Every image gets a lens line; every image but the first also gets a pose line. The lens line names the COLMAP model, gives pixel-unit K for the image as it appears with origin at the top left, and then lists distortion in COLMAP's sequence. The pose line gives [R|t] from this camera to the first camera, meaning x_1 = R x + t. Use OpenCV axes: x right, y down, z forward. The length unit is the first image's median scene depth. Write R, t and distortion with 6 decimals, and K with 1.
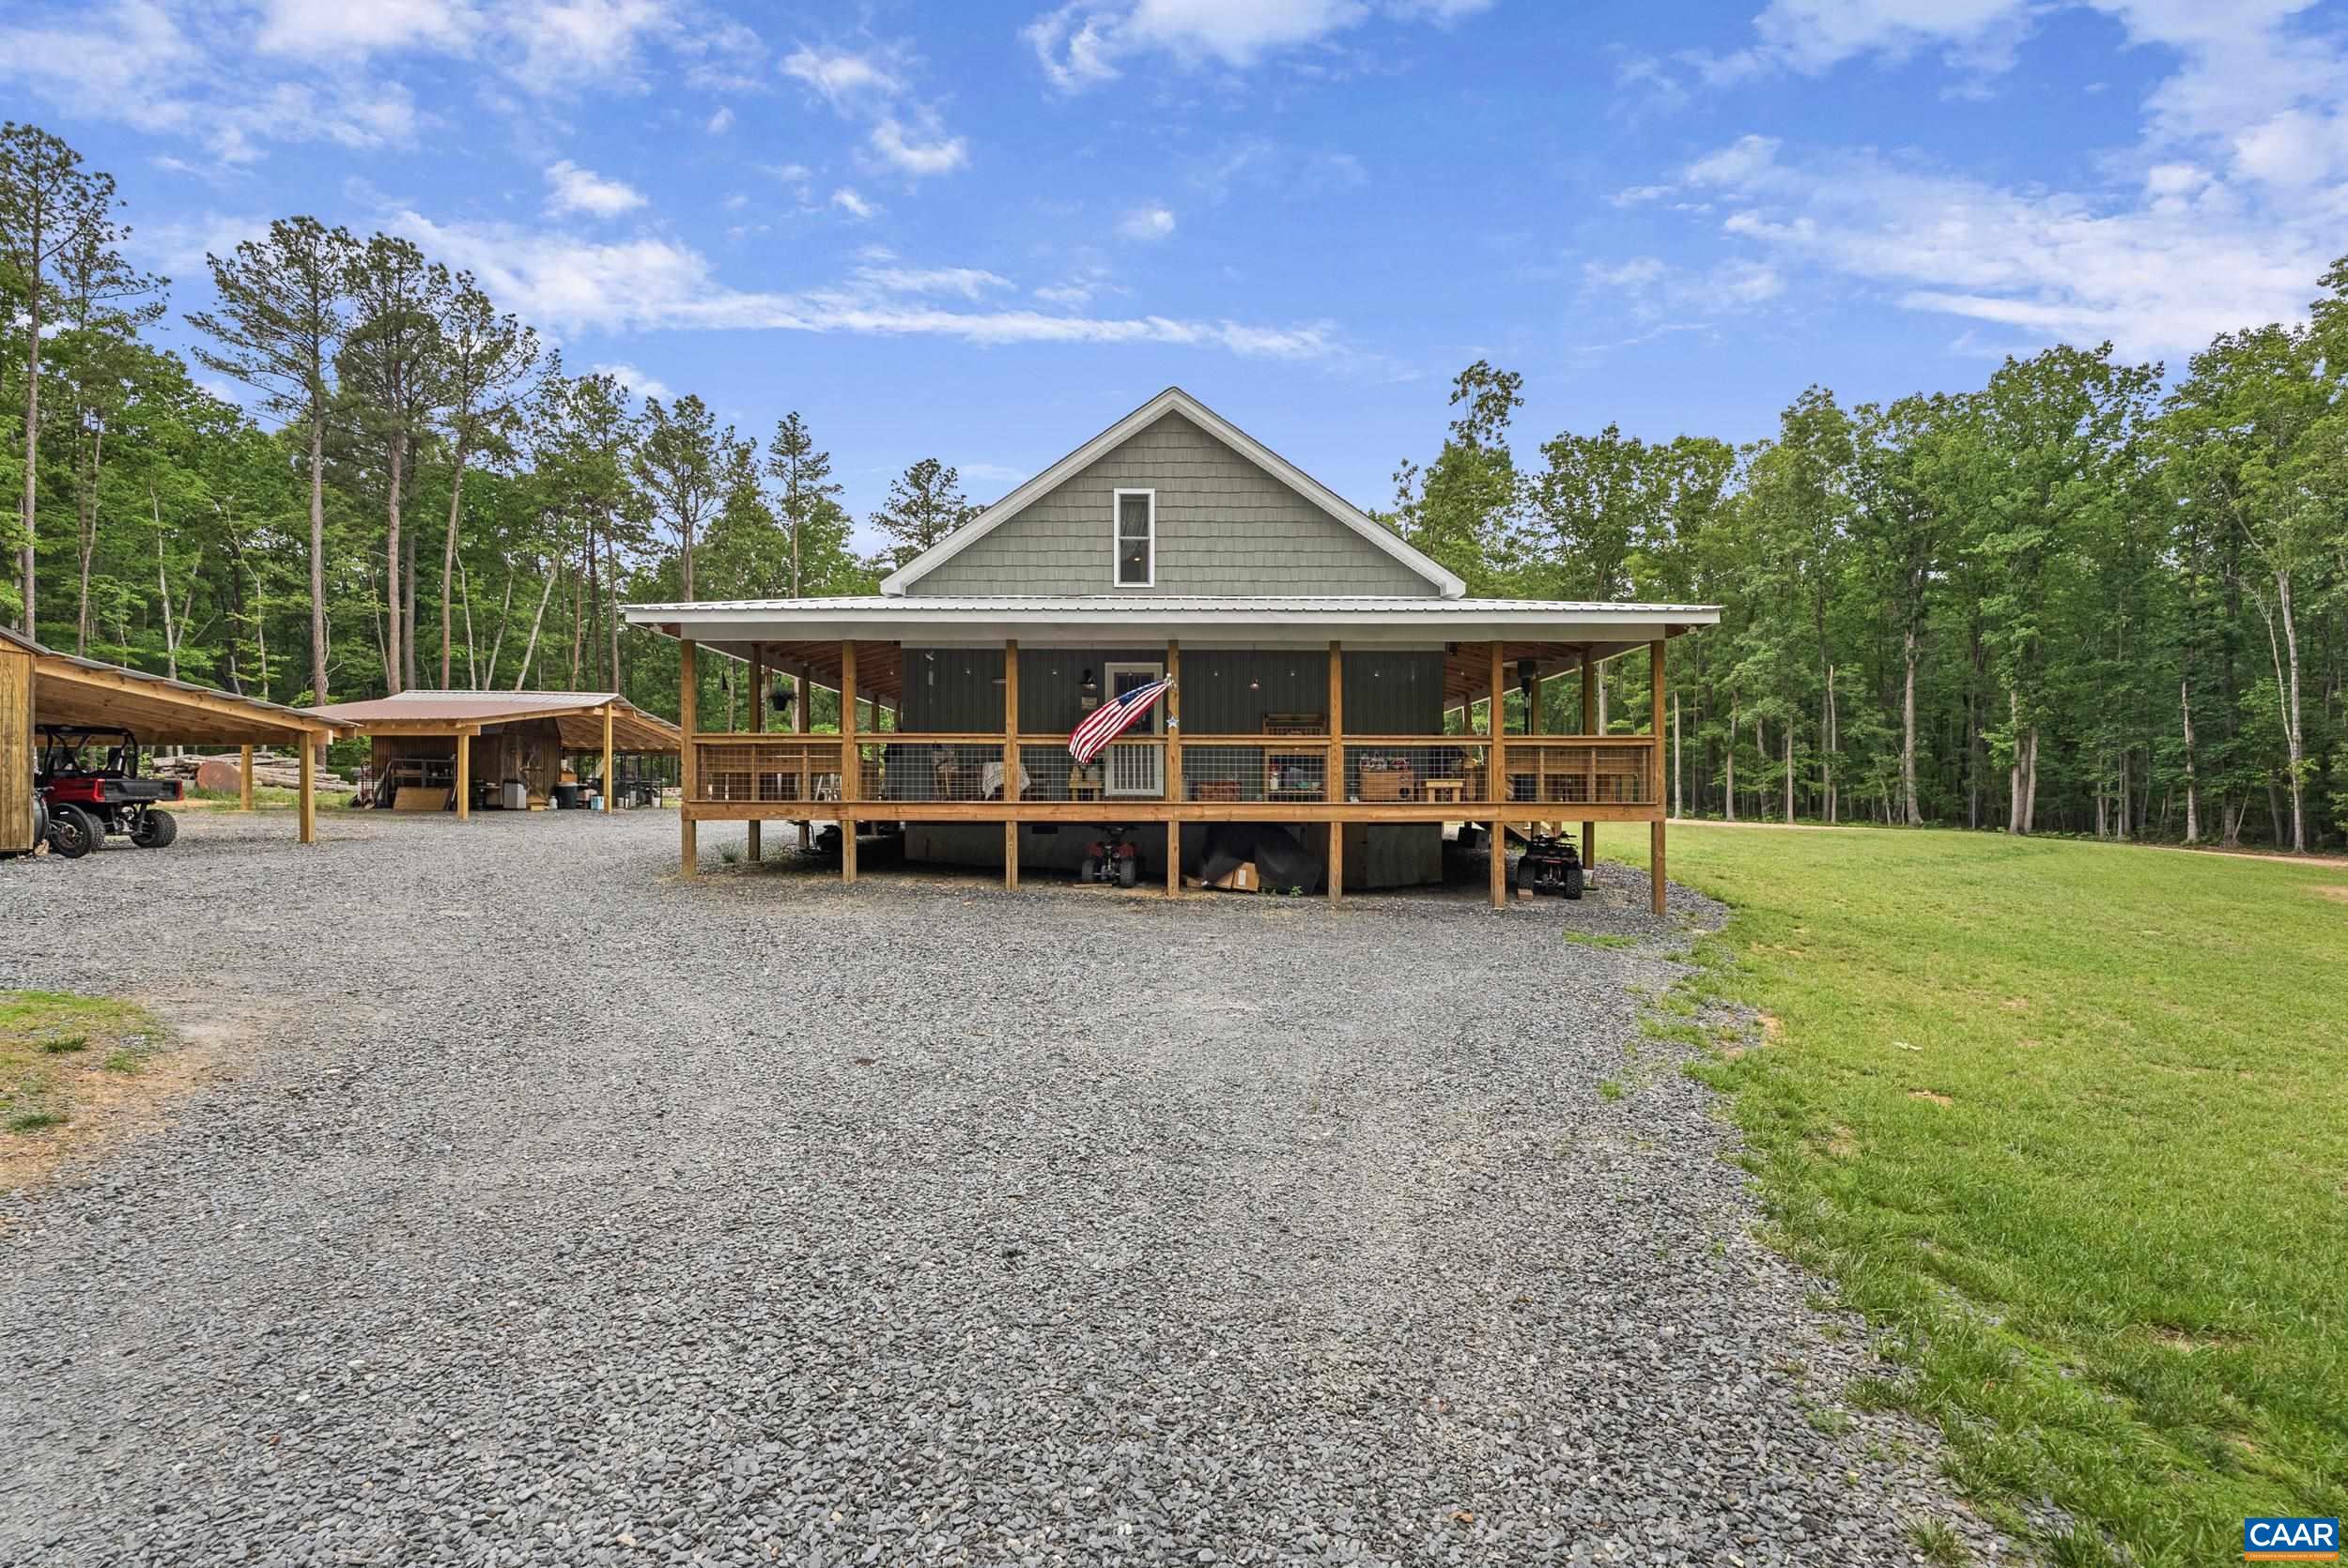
lens RADIAL K [[1069.6, 0, 1173.3], [0, 1069.6, 777.7], [0, 0, 1]] dist [-0.003961, 0.001135]
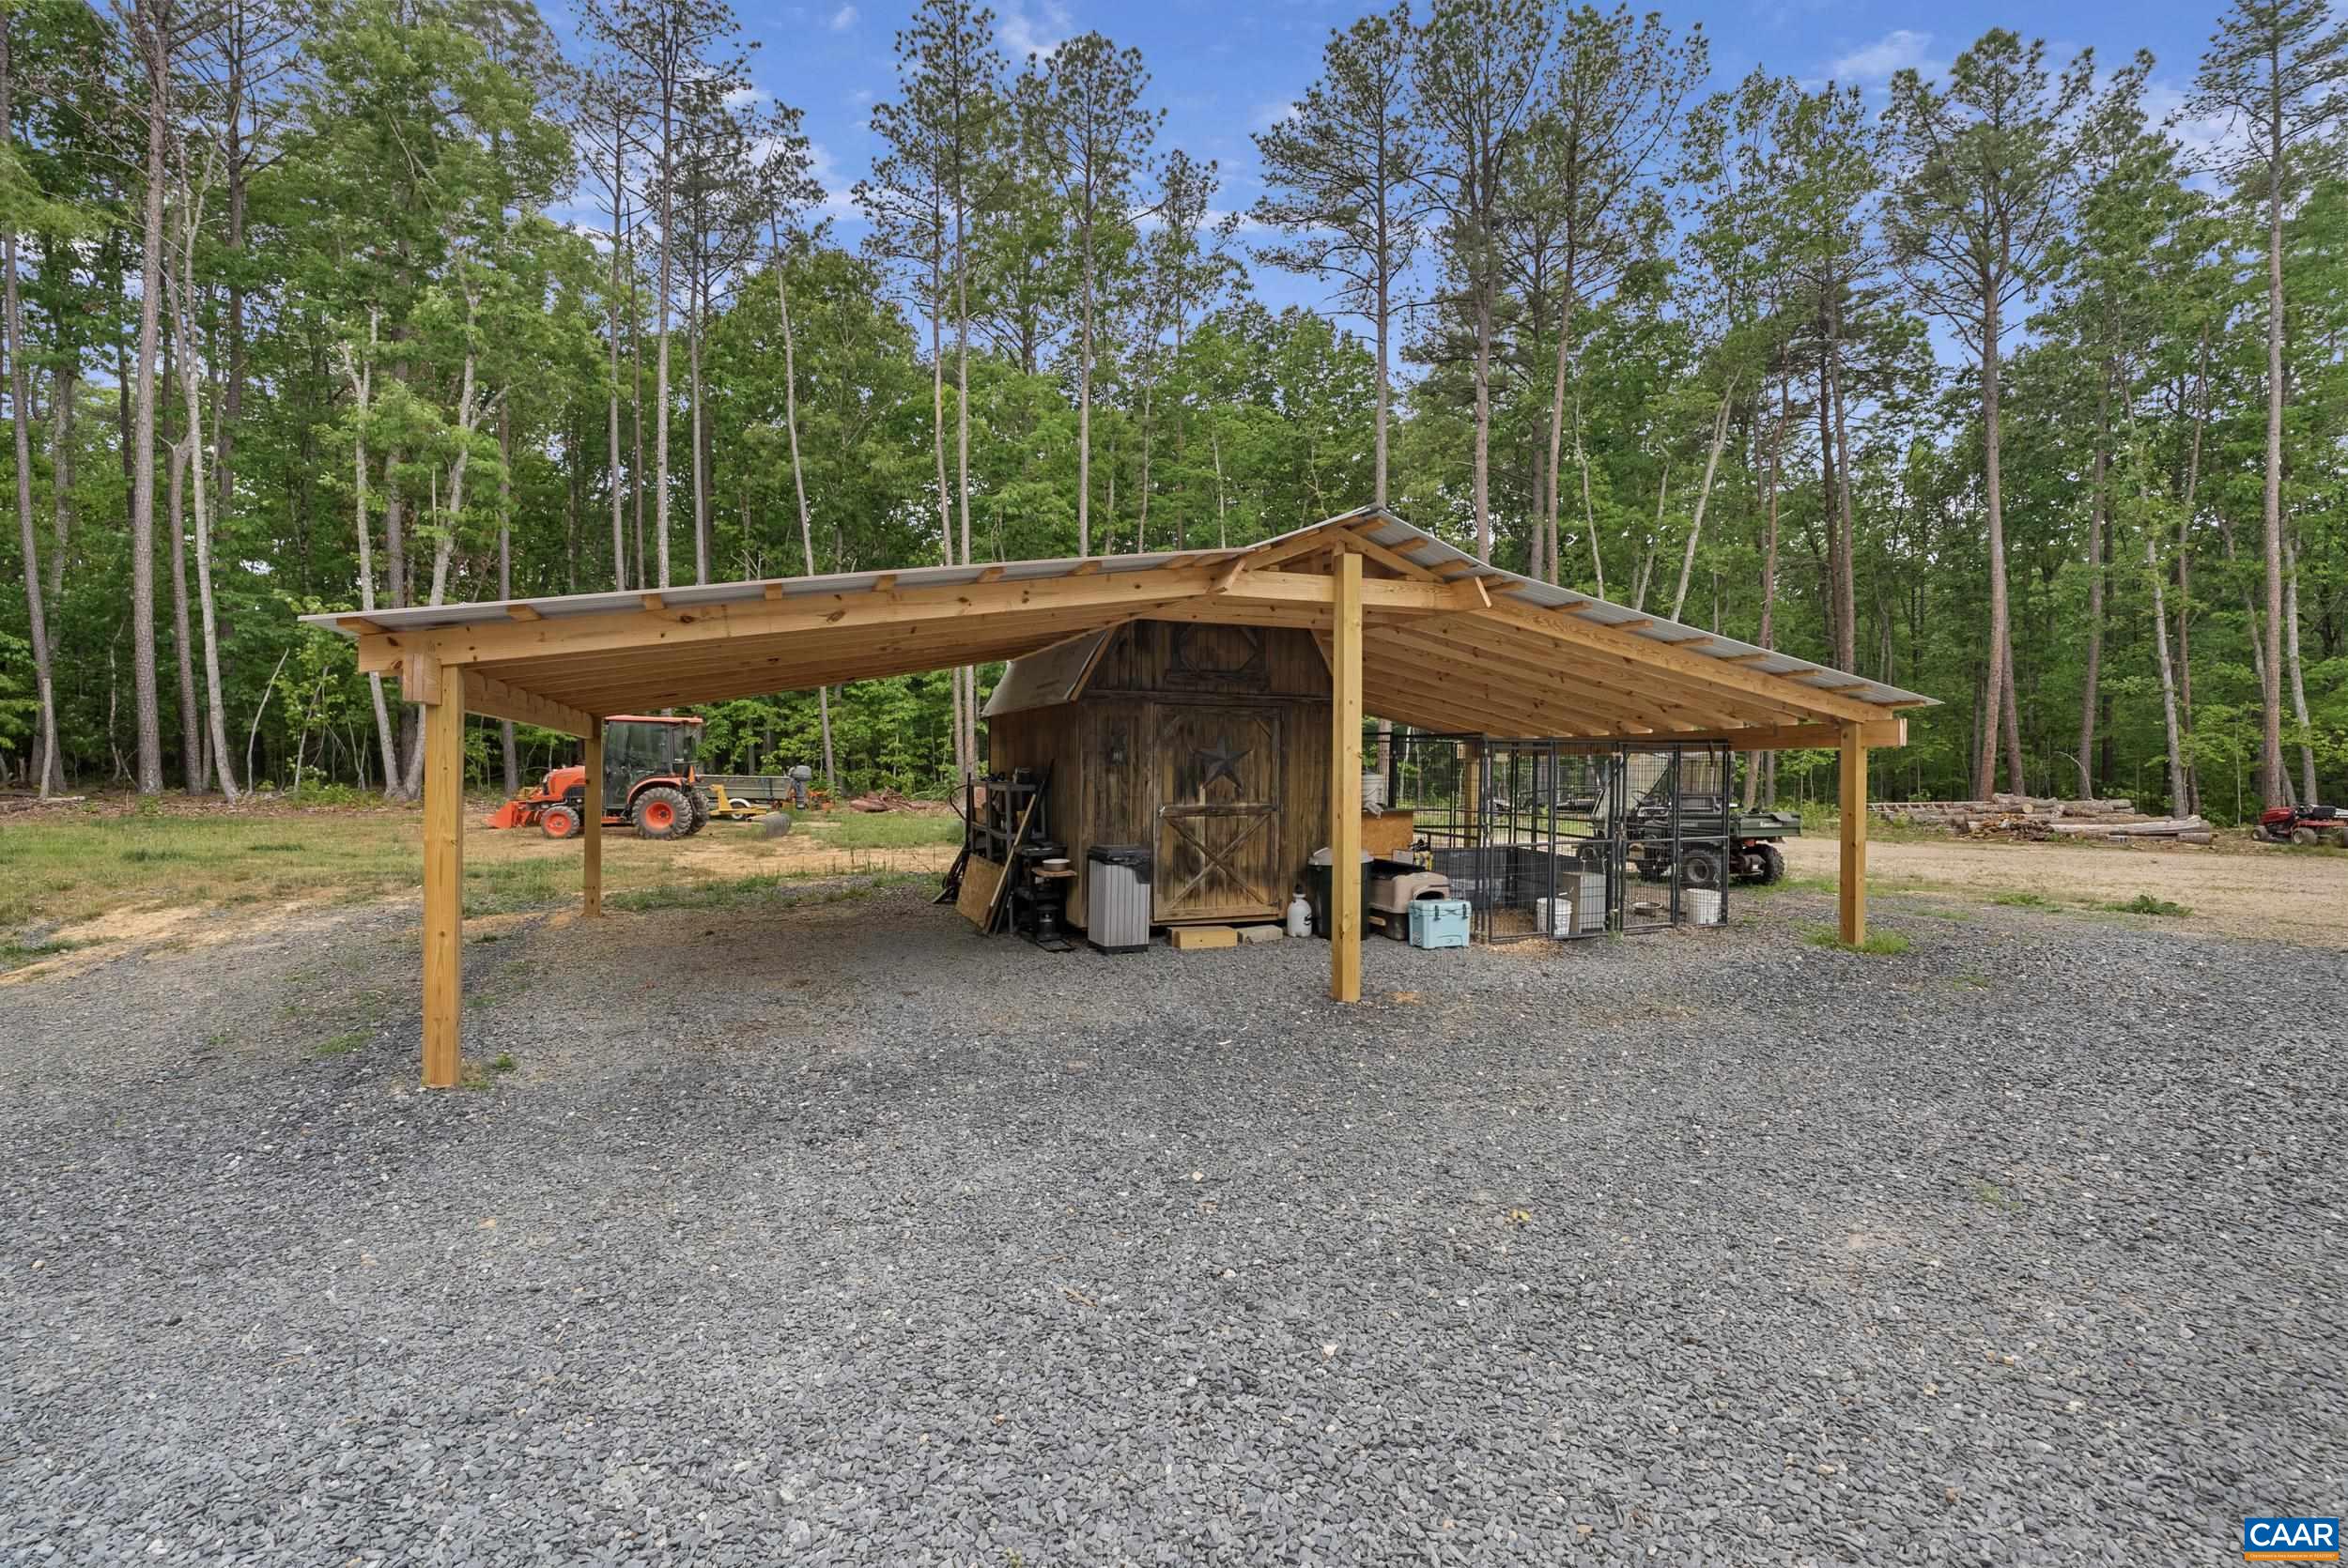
lens RADIAL K [[1069.6, 0, 1173.3], [0, 1069.6, 777.7], [0, 0, 1]] dist [-0.003961, 0.001135]
pose [[0.432934, 0.000558, -0.901425, -0.219777], [0.012879, 0.999894, 0.006804, -0.013304], [0.901333, -0.014555, 0.432881, 0.579134]]
